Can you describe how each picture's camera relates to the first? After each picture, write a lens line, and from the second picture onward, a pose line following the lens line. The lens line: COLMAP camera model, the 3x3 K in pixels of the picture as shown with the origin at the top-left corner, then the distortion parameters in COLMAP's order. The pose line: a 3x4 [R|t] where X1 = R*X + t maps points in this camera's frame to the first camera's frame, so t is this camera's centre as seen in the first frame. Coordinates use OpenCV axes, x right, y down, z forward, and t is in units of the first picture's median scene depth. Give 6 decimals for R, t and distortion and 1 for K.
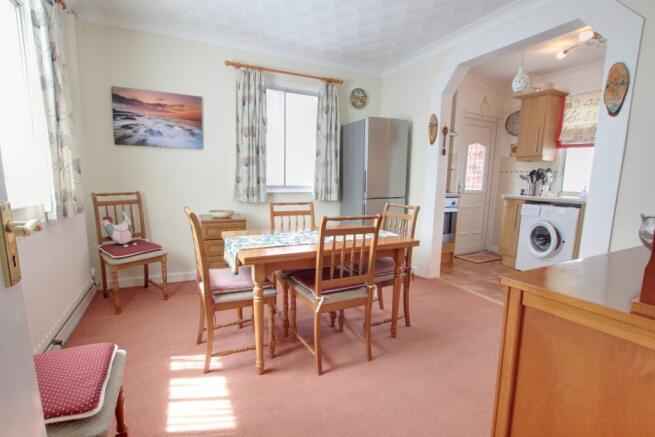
lens RADIAL K [[307.4, 0, 327.8], [0, 307.4, 225.2], [0, 0, 1]] dist [-0.029683, 0.000107]
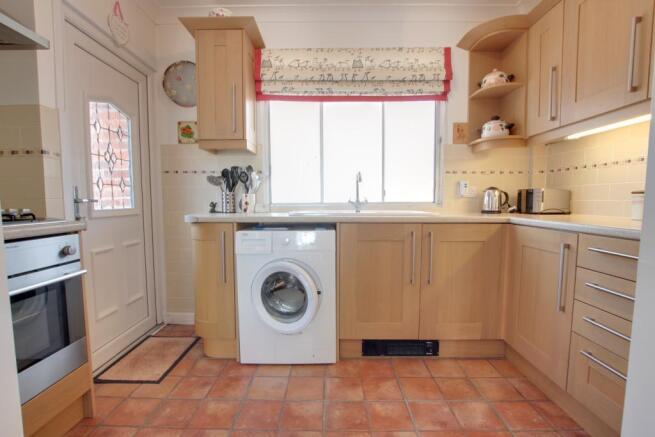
lens RADIAL K [[307.4, 0, 327.8], [0, 307.4, 225.2], [0, 0, 1]] dist [-0.029683, 0.000107]
pose [[0.458021, -0.093751, 0.883984, 0.248795], [0.149478, 0.988386, 0.027374, -0.064043], [-0.876284, 0.119598, 0.466715, 0.576642]]
